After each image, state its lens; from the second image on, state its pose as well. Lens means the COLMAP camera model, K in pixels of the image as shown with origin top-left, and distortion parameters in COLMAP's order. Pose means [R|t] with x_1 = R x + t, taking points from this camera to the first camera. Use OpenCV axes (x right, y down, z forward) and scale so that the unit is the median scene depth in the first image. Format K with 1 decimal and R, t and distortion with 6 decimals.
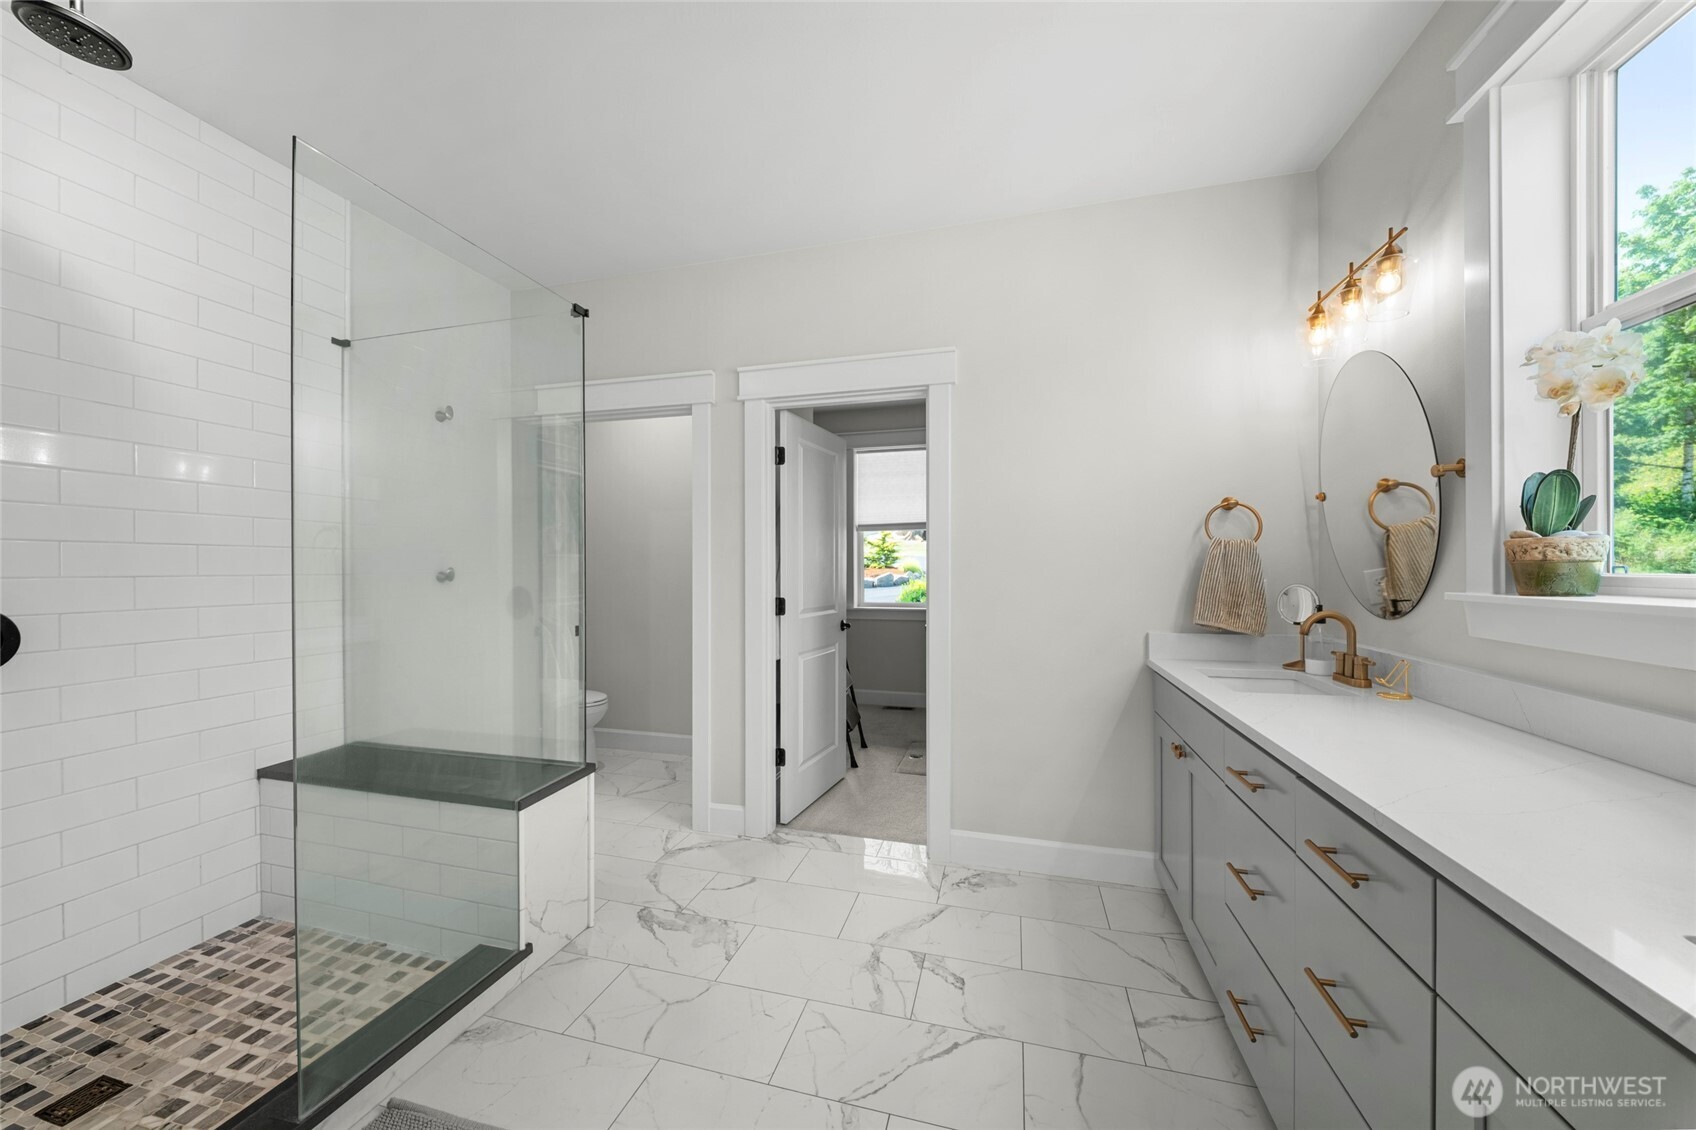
lens RADIAL K [[592.7, 0, 843.2], [0, 592.7, 563.3], [0, 0, 1]] dist [-0.000290, -0.000453]
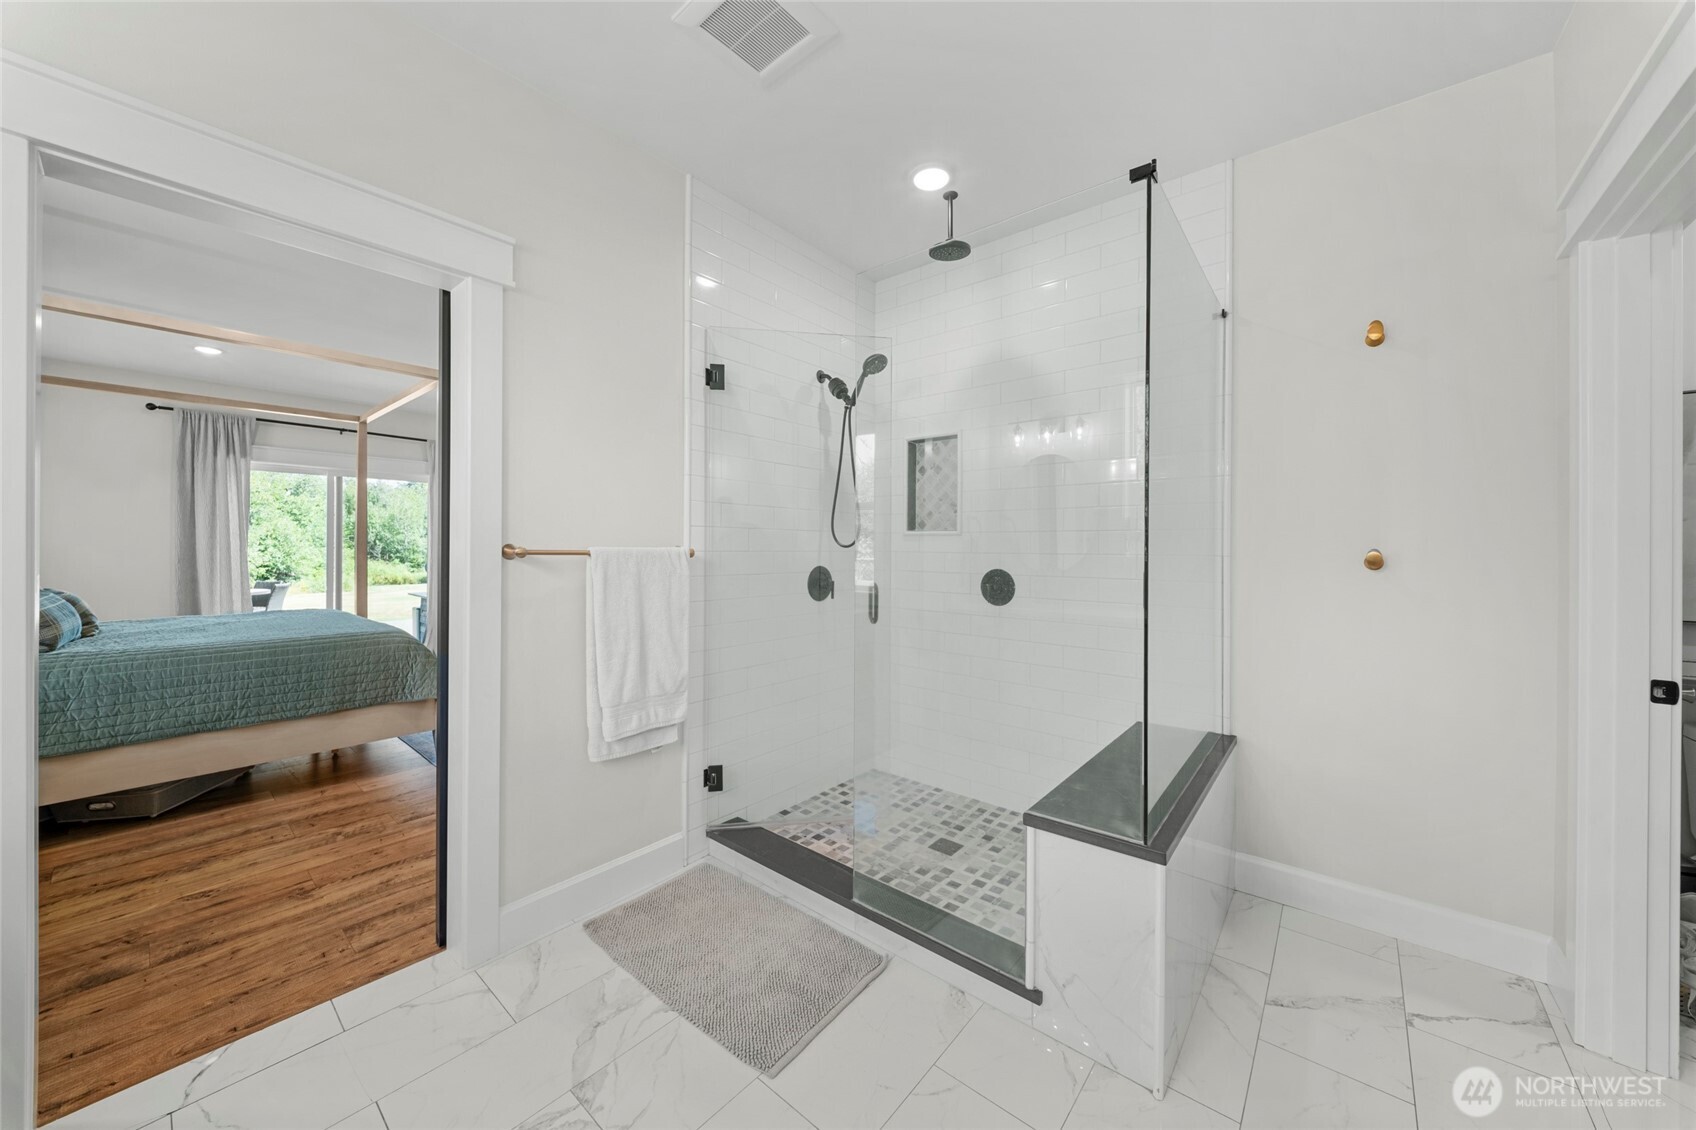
lens RADIAL K [[607.6, 0, 852.6], [0, 607.6, 544.0], [0, 0, 1]] dist [-0.002696, -0.000306]
pose [[-0.384310, -0.001862, -0.923202, 0.441588], [-0.007333, 0.999973, 0.001036, 0.007584], [0.923175, 0.007168, -0.384313, 1.294312]]
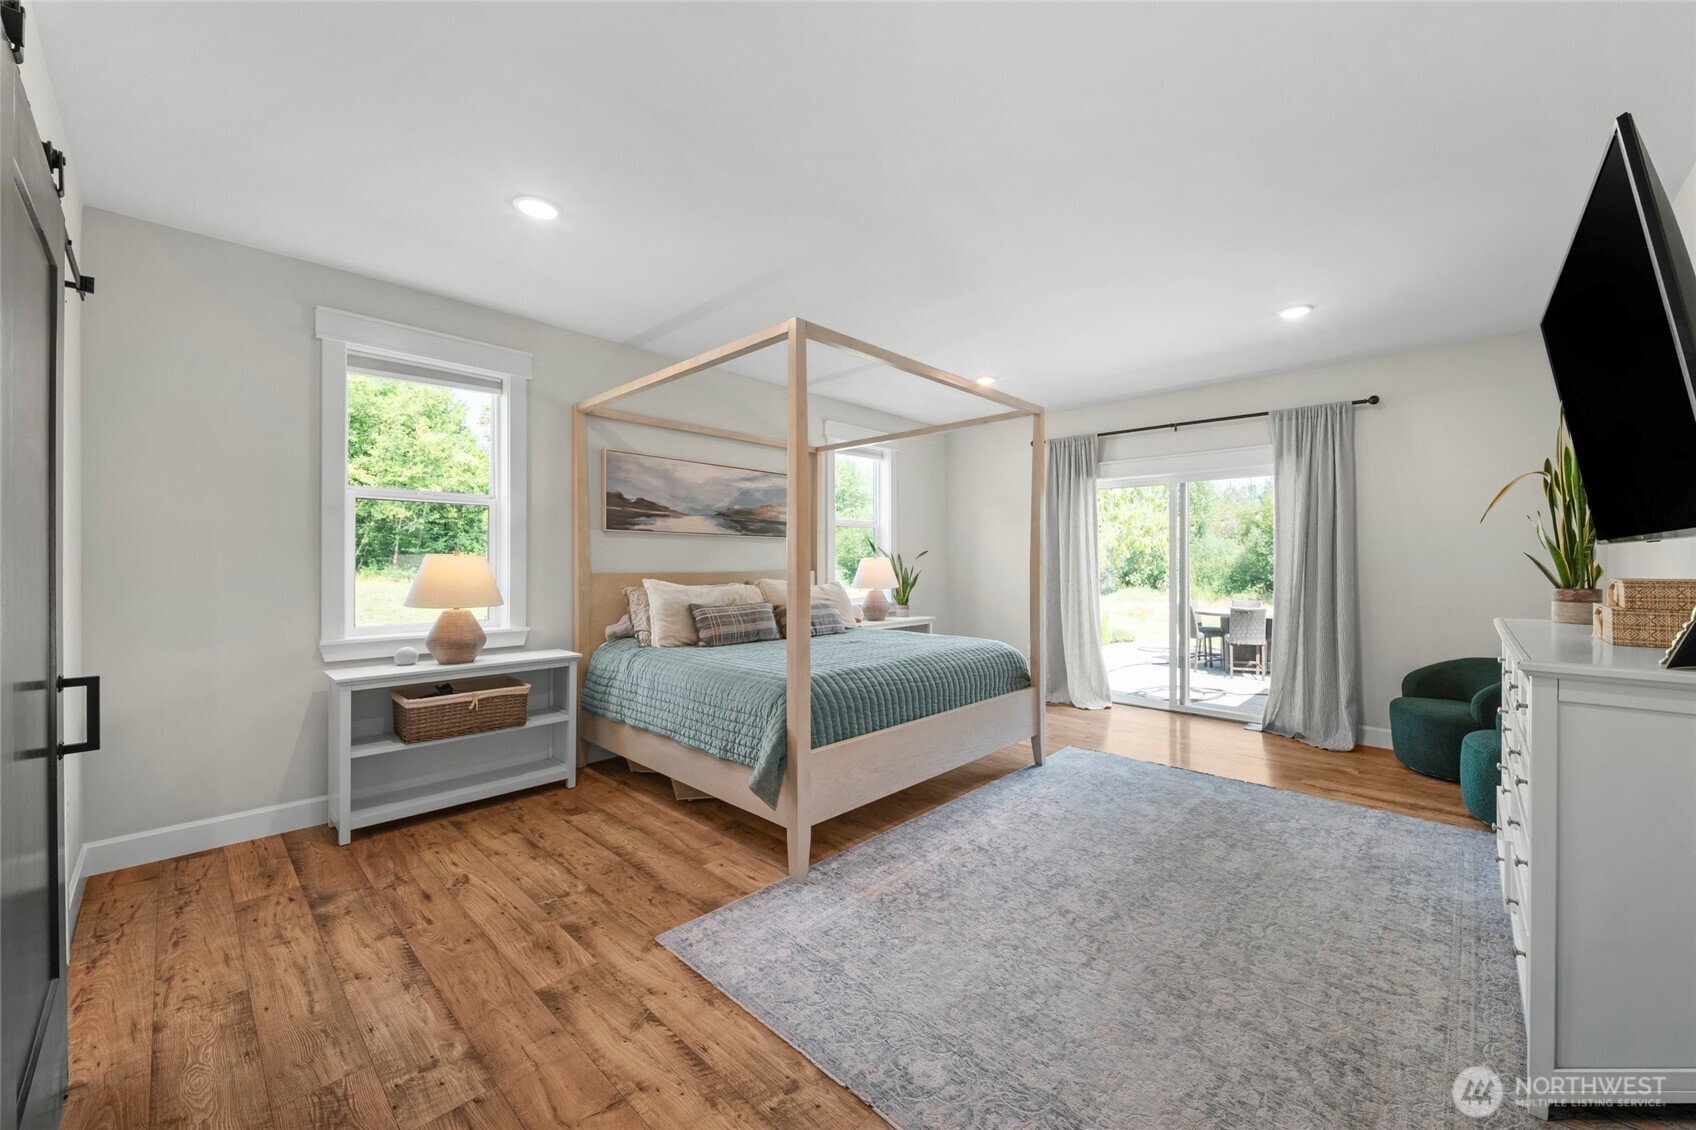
lens RADIAL K [[636.3, 0, 917.8], [0, 636.3, 560.3], [0, 0, 1]] dist [0.000586, -0.004448]
pose [[-0.915392, 0.005886, 0.402520, -2.112823], [0.006145, 0.999981, -0.000647, 0.005999], [-0.402516, 0.001881, -0.915411, 0.370545]]
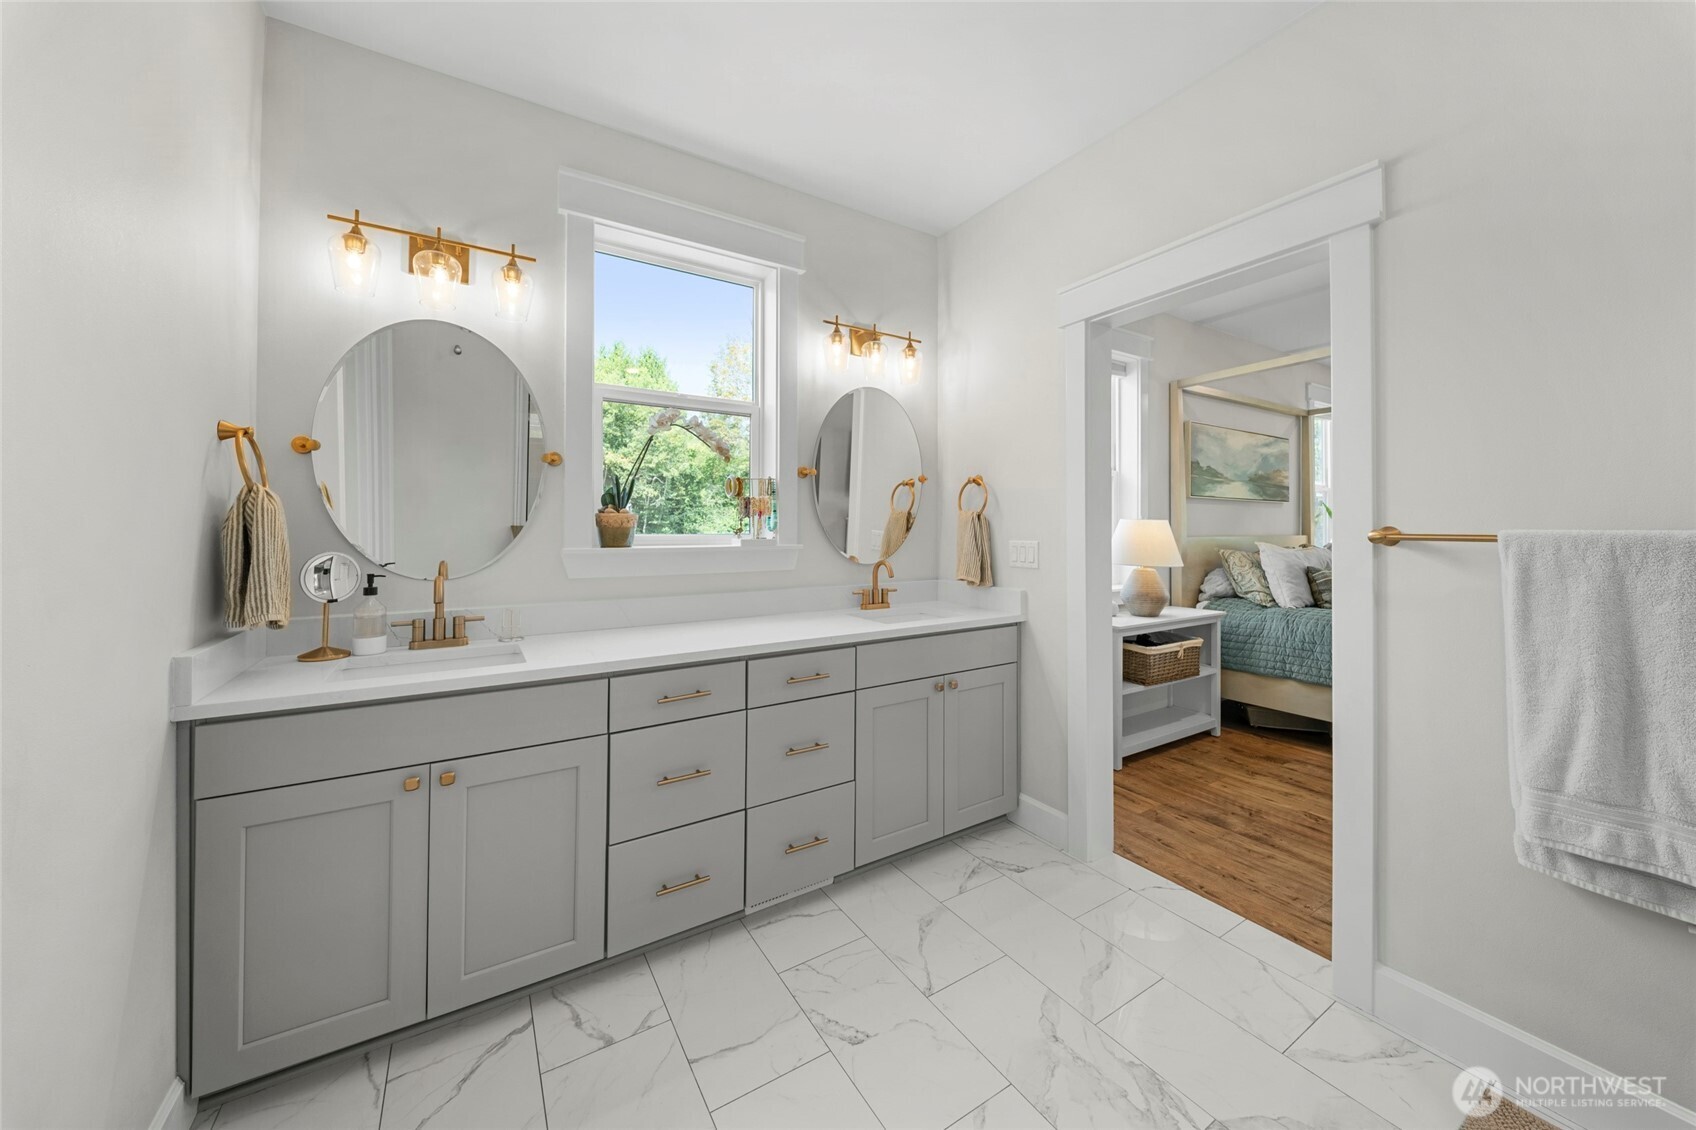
lens RADIAL K [[609.5, 0, 850.7], [0, 609.5, 523.6], [0, 0, 1]] dist [-0.001374, -0.000163]
pose [[-0.755434, 0.015821, 0.655034, -0.448984], [0.009757, 0.999869, -0.012898, 0.011908], [-0.655152, -0.003353, -0.755489, 1.538220]]
